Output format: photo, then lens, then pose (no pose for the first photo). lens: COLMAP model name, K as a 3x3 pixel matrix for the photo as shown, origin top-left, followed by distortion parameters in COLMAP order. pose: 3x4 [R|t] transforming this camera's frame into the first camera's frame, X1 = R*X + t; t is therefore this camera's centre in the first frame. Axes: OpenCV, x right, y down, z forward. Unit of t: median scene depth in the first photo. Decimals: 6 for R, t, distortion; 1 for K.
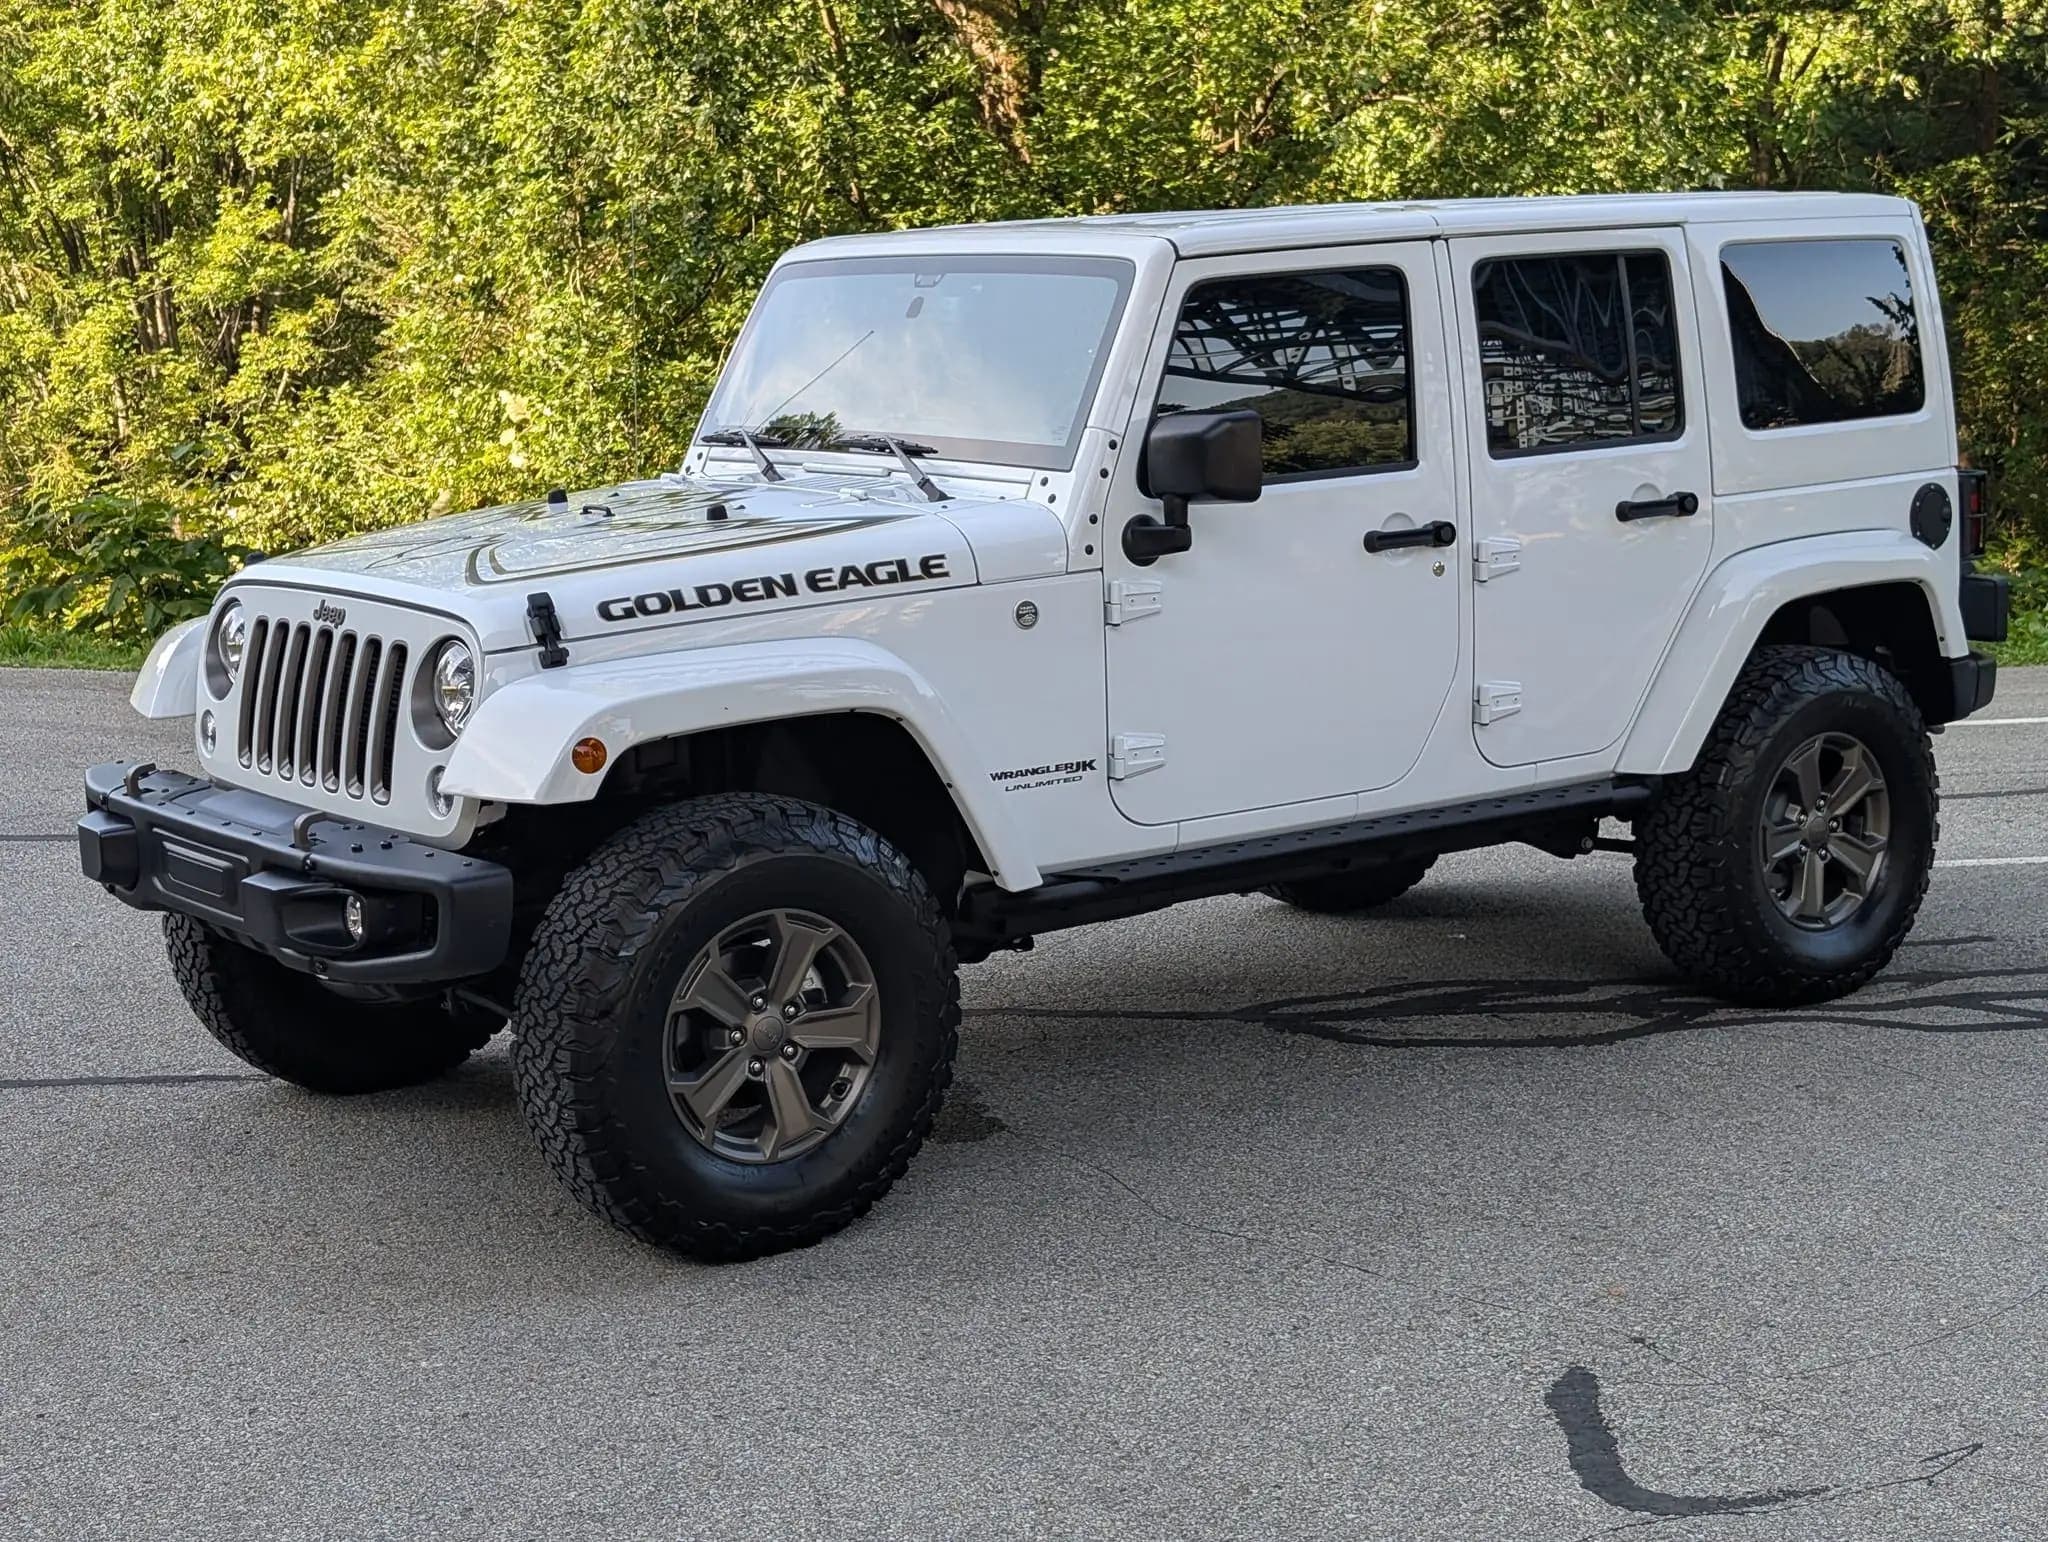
lens RADIAL K [[3185.5, 0, 1011.5], [0, 3185.5, 767.5], [0, 0, 1]] dist [0.262514, -1.147483]
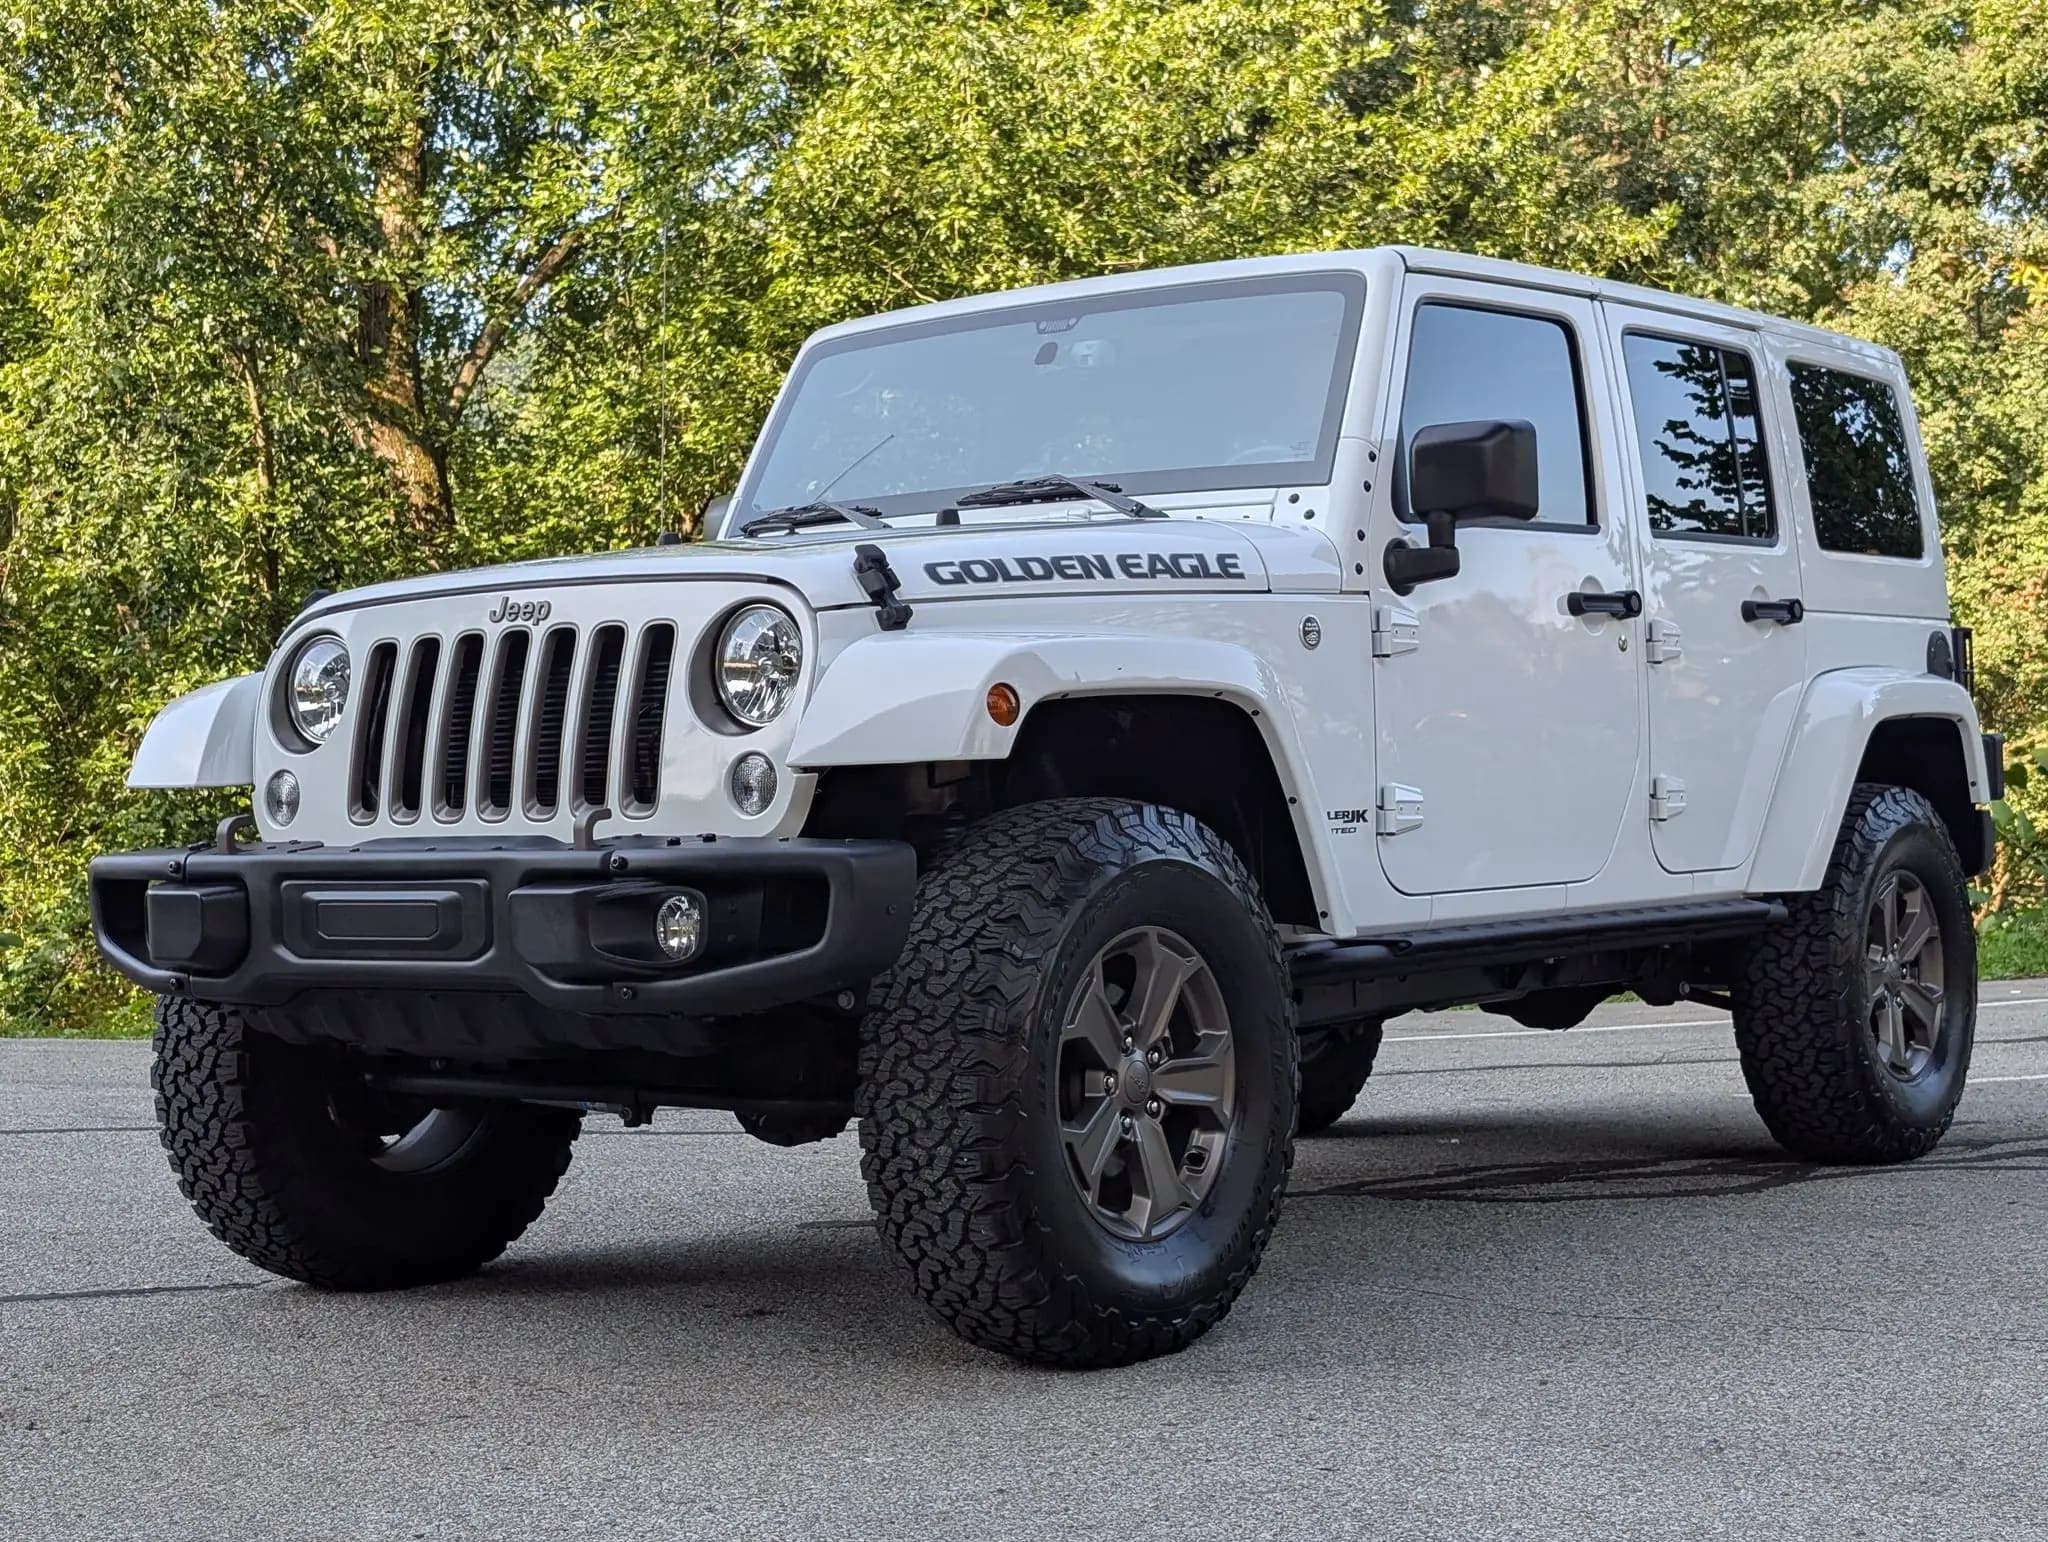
lens RADIAL K [[3172.9, 0, 1051.3], [0, 3172.9, 789.3], [0, 0, 1]] dist [0.257318, -1.122091]
pose [[0.959391, 0.003707, 0.282054, -0.304002], [0.044775, 0.985235, -0.165248, 0.132736], [-0.278502, 0.171166, 0.945060, 0.203184]]
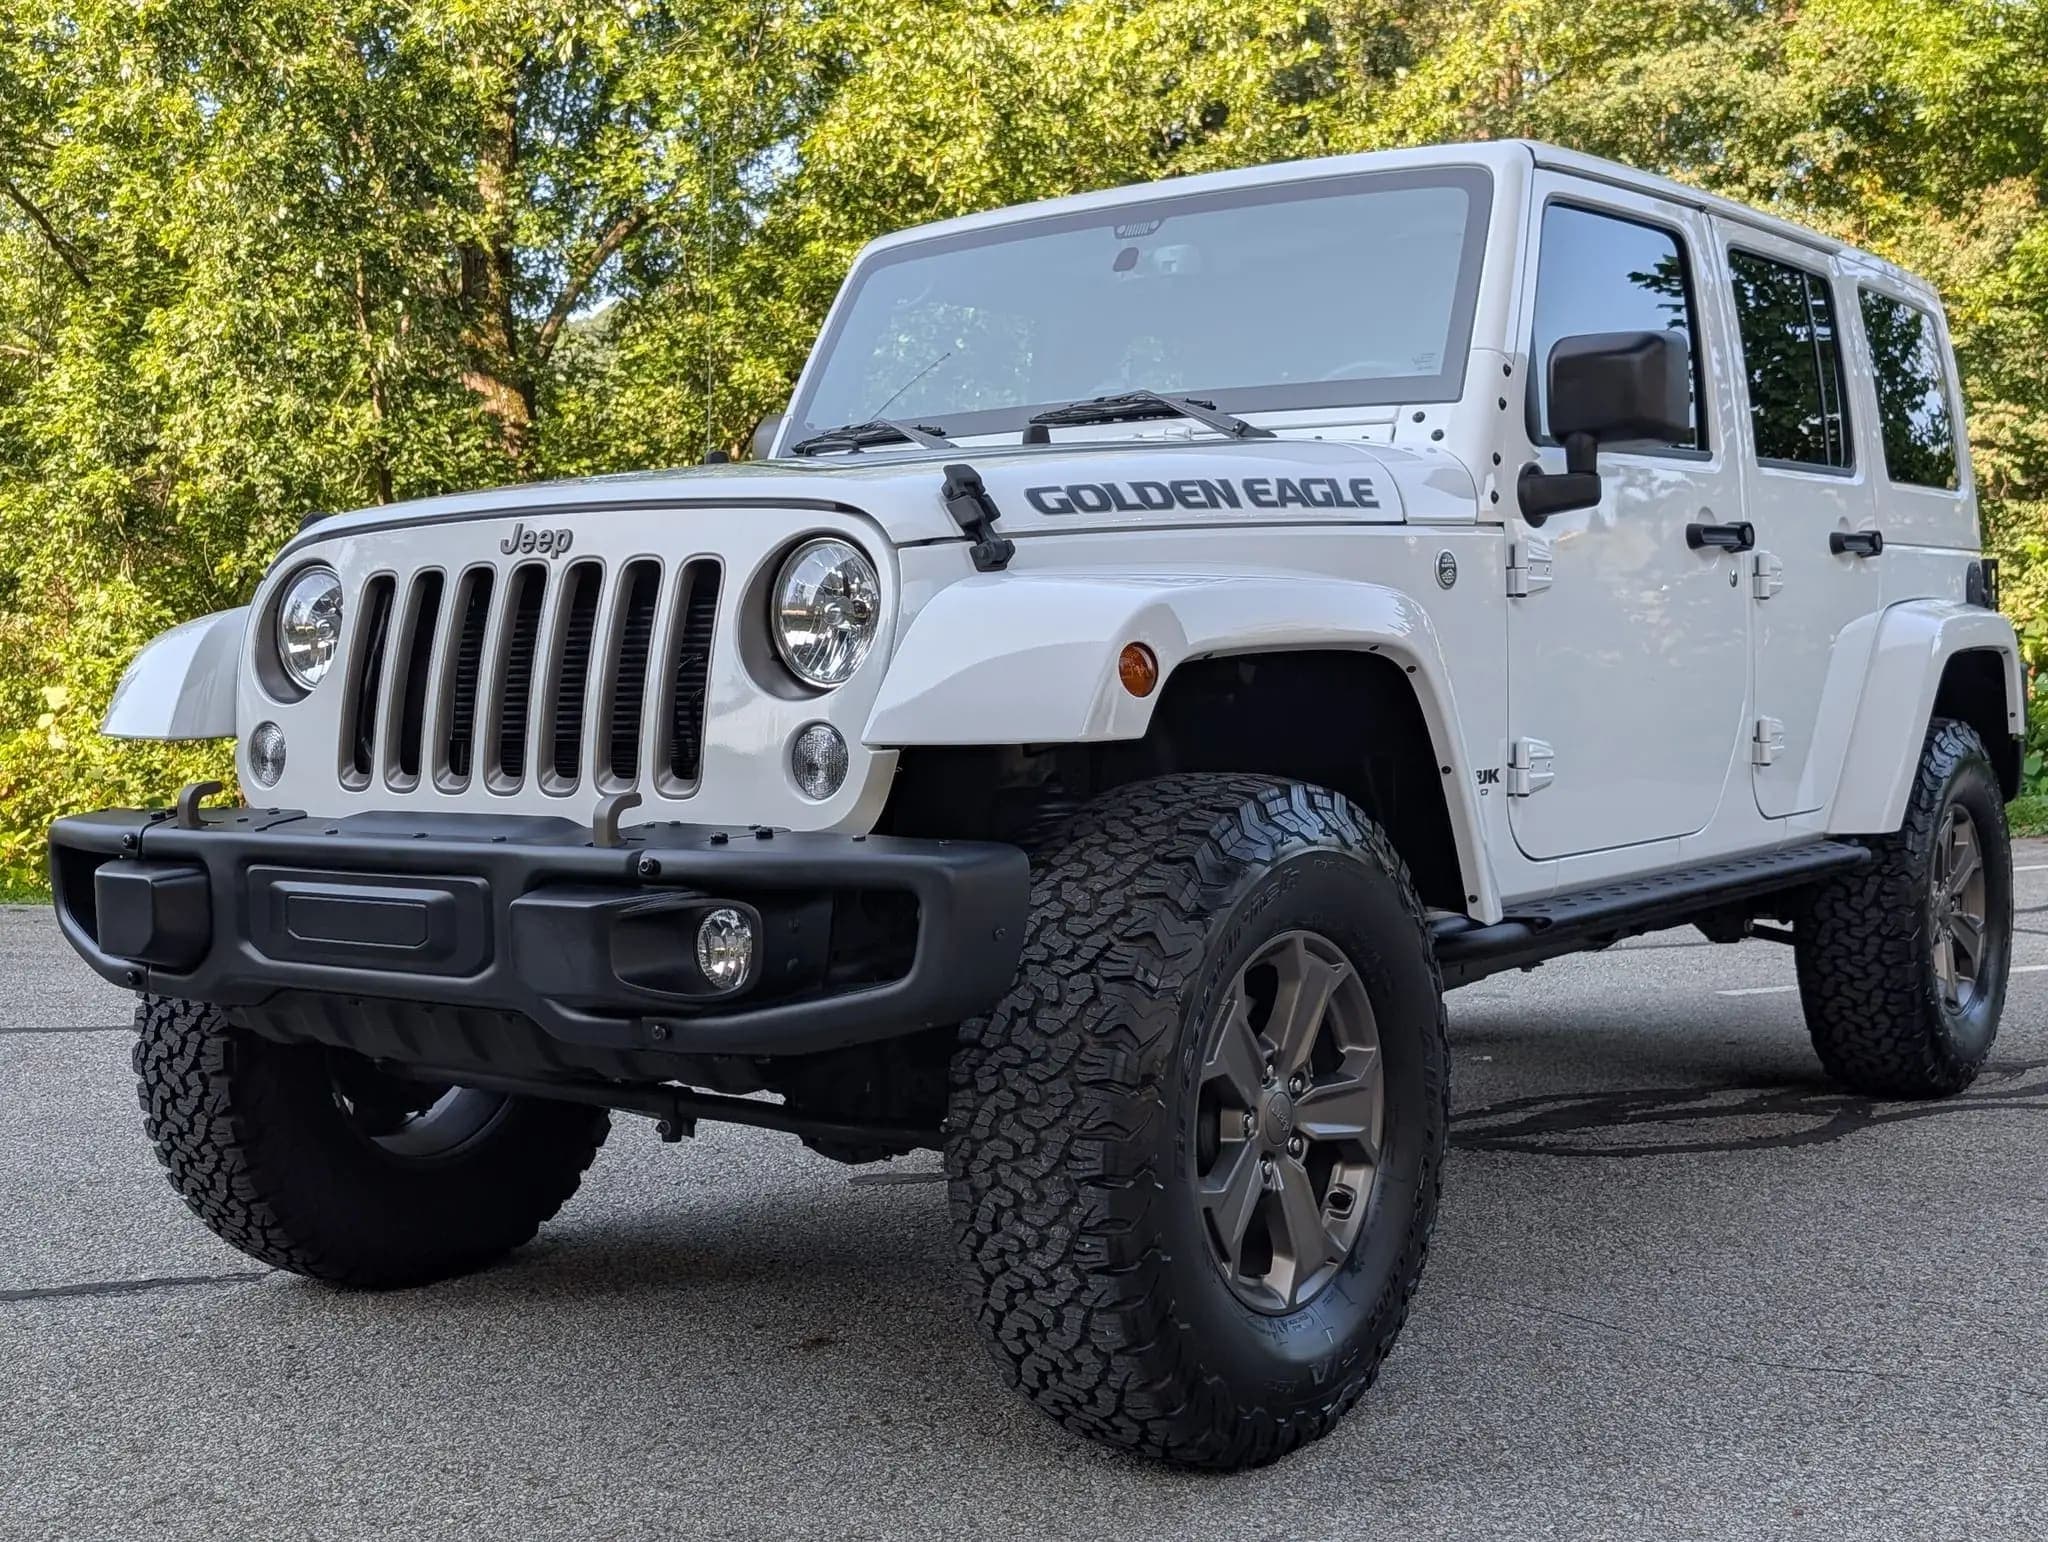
lens RADIAL K [[2398.9, 0, 1047.1], [0, 2398.9, 767.7], [0, 0, 1]] dist [0.159177, -0.525530]
pose [[0.954676, -0.002962, 0.297632, -0.255494], [0.040171, 0.992084, -0.118976, 0.063196], [-0.294923, 0.125540, 0.947238, 0.479679]]
